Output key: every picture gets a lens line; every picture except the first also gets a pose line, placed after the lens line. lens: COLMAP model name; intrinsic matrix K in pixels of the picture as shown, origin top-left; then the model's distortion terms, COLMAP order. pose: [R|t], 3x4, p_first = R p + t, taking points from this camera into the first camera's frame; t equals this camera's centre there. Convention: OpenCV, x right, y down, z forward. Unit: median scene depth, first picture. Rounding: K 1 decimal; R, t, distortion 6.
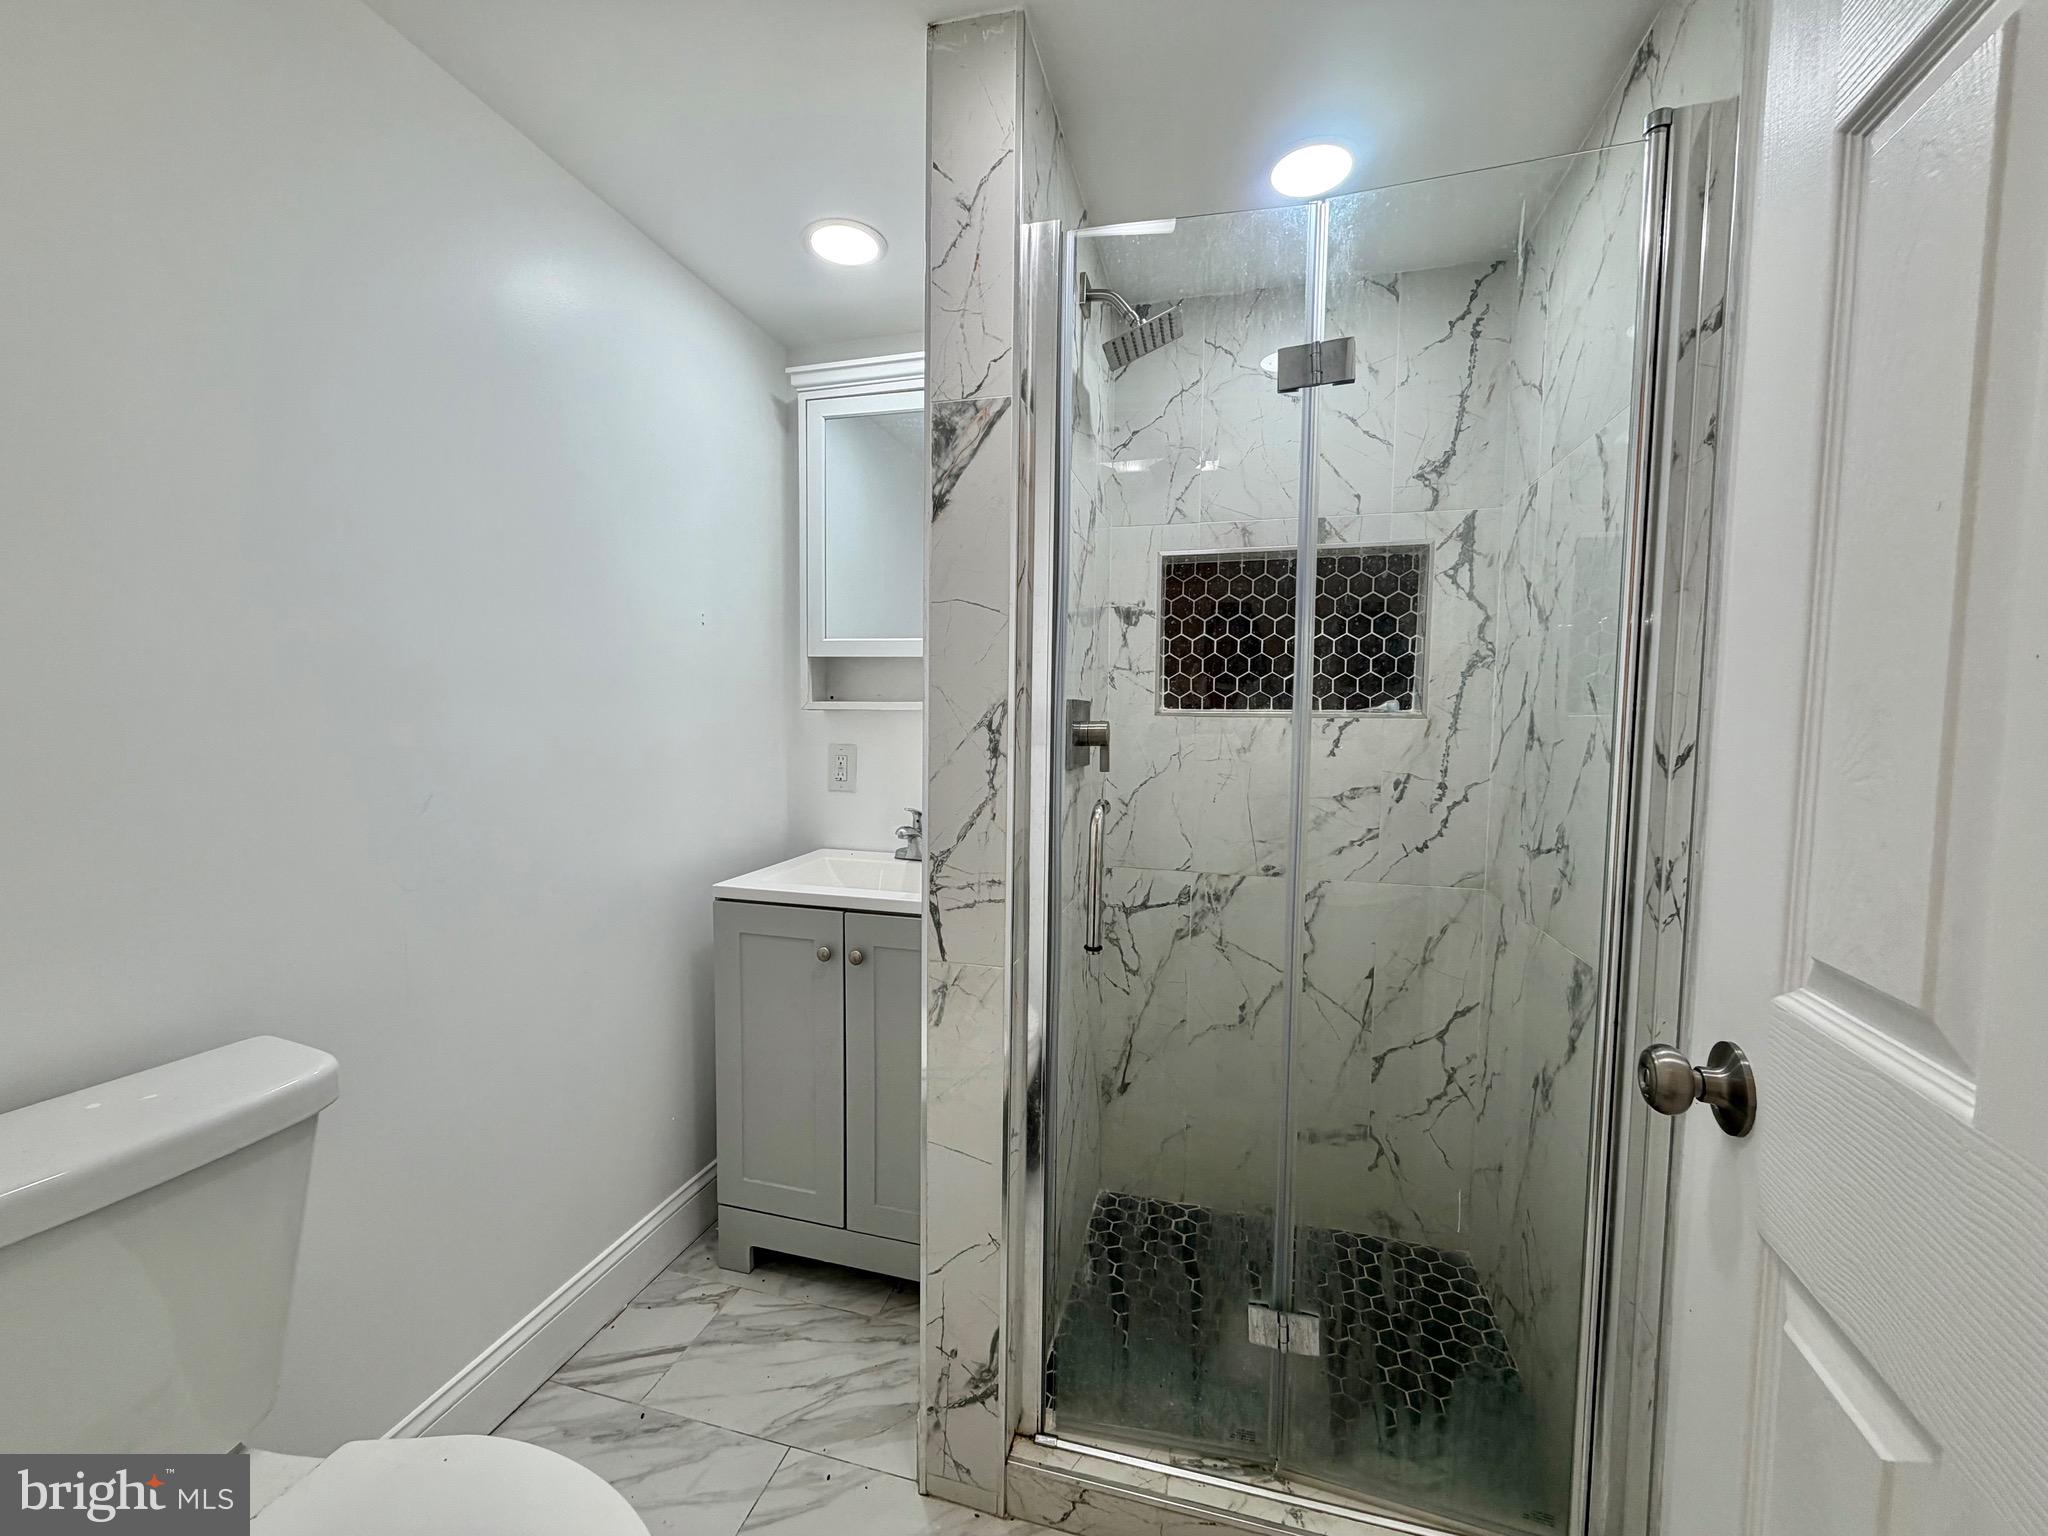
lens RADIAL K [[817.3, 0, 1024.0], [0, 817.3, 768.0], [0, 0, 1]] dist [0.001982, 0.000136]
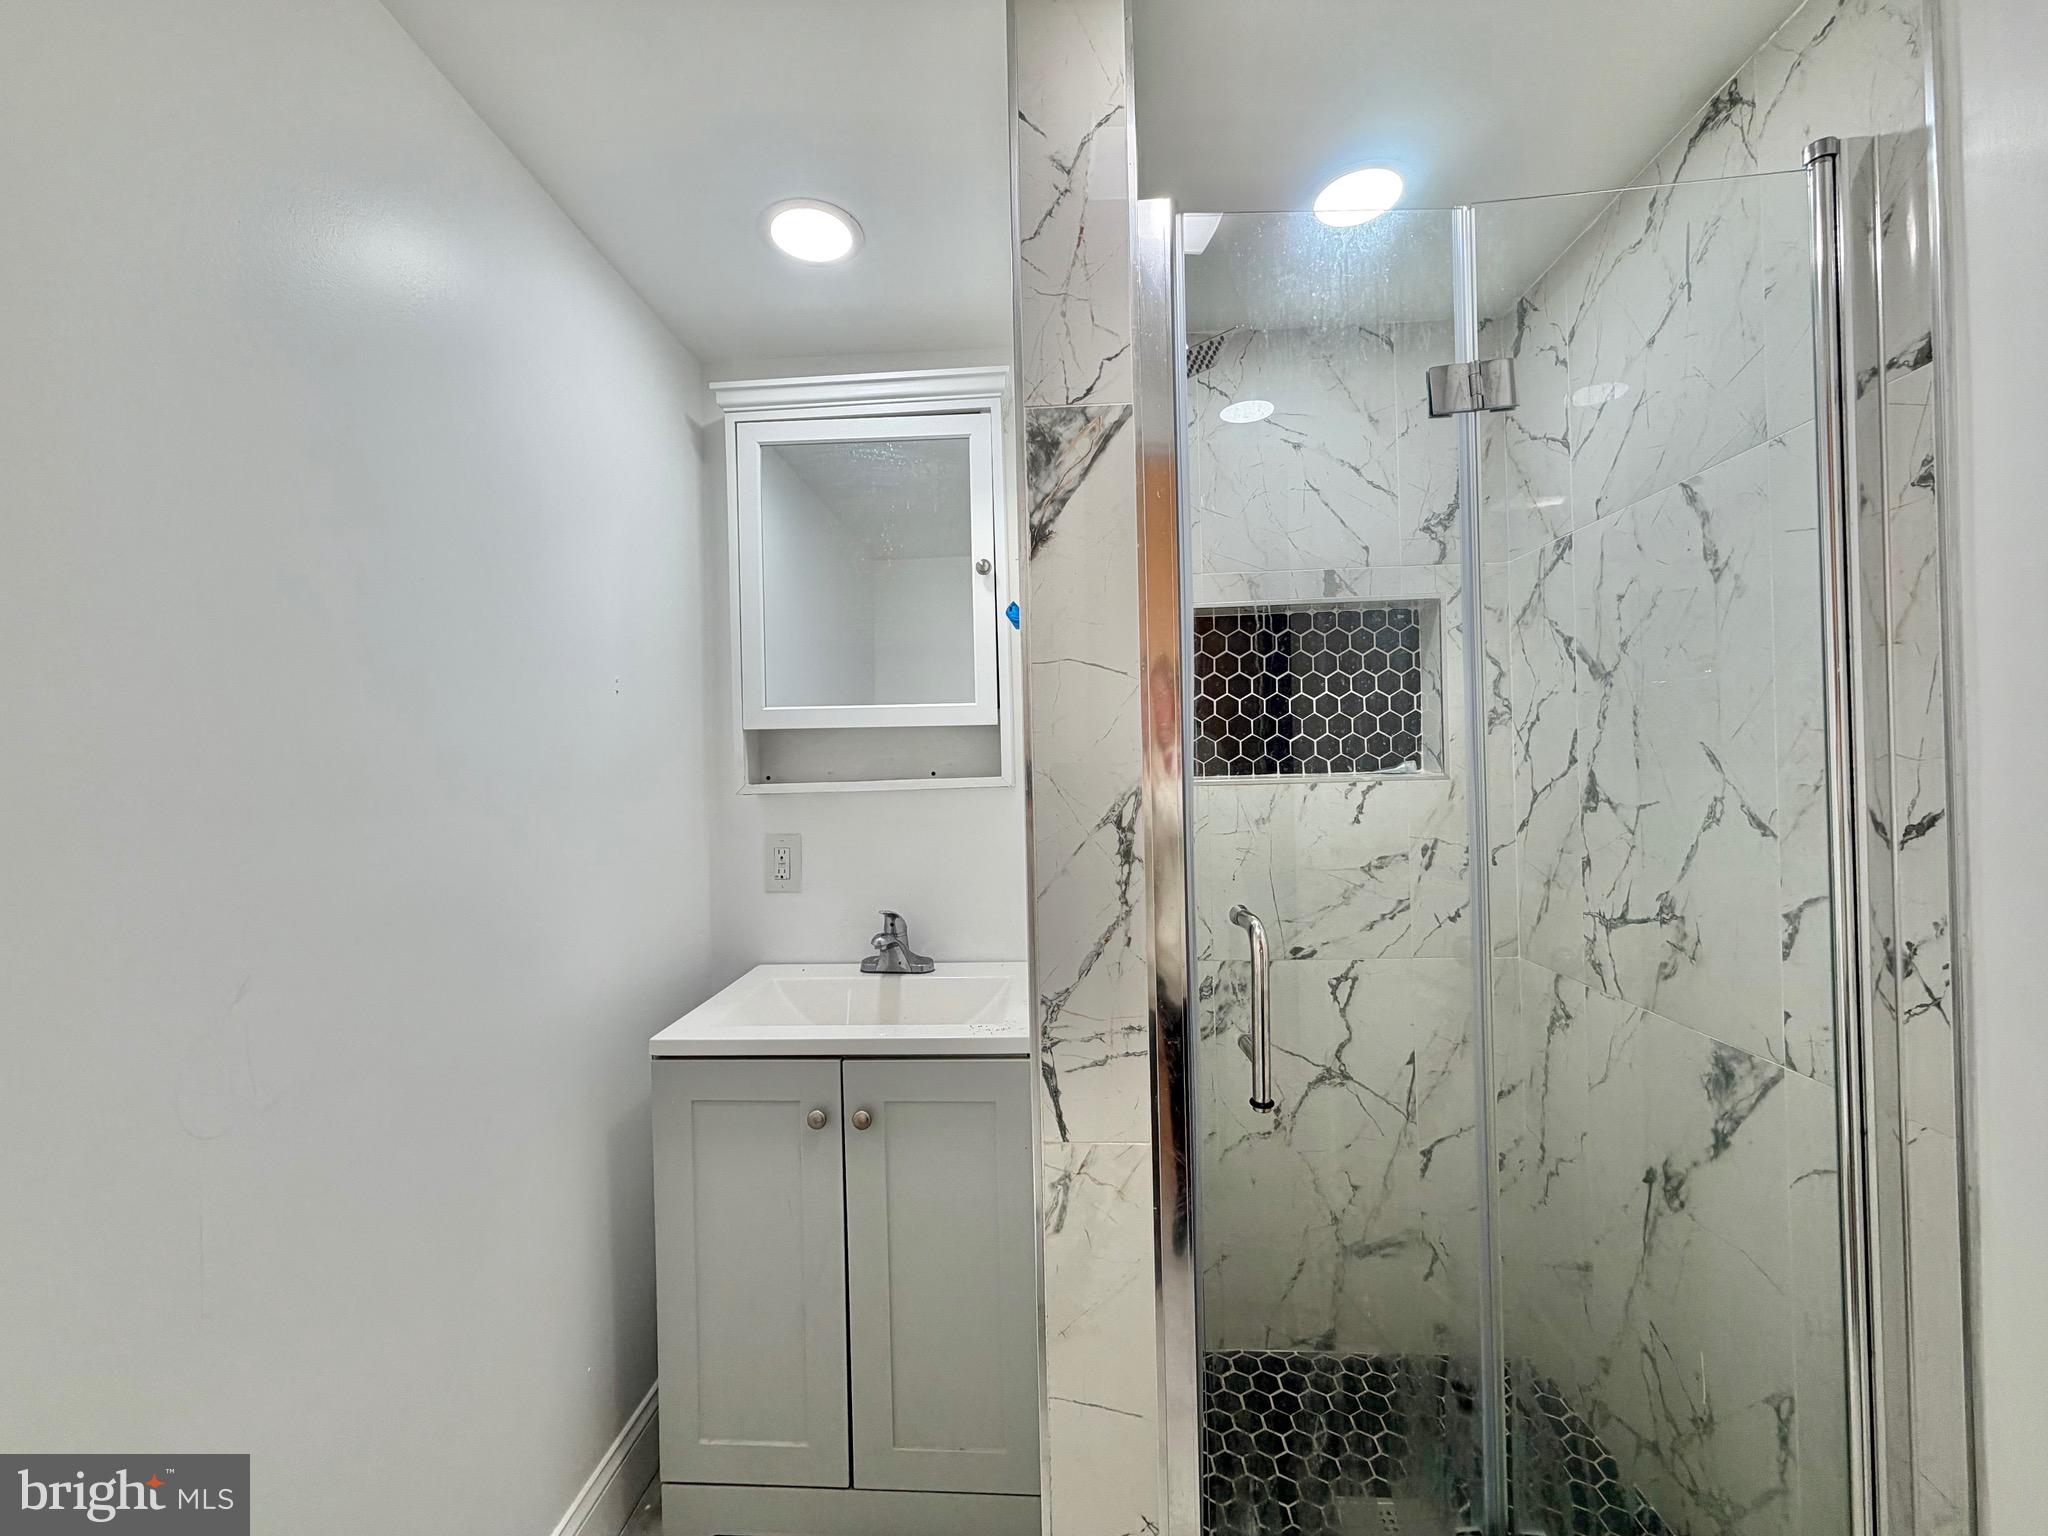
lens RADIAL K [[817.3, 0, 1024.0], [0, 817.3, 768.0], [0, 0, 1]] dist [0.001982, 0.000136]
pose [[0.977215, -0.035479, 0.209265, -0.238939], [0.049794, 0.996737, -0.063536, -0.048383], [-0.206328, 0.072509, 0.975793, 0.224752]]
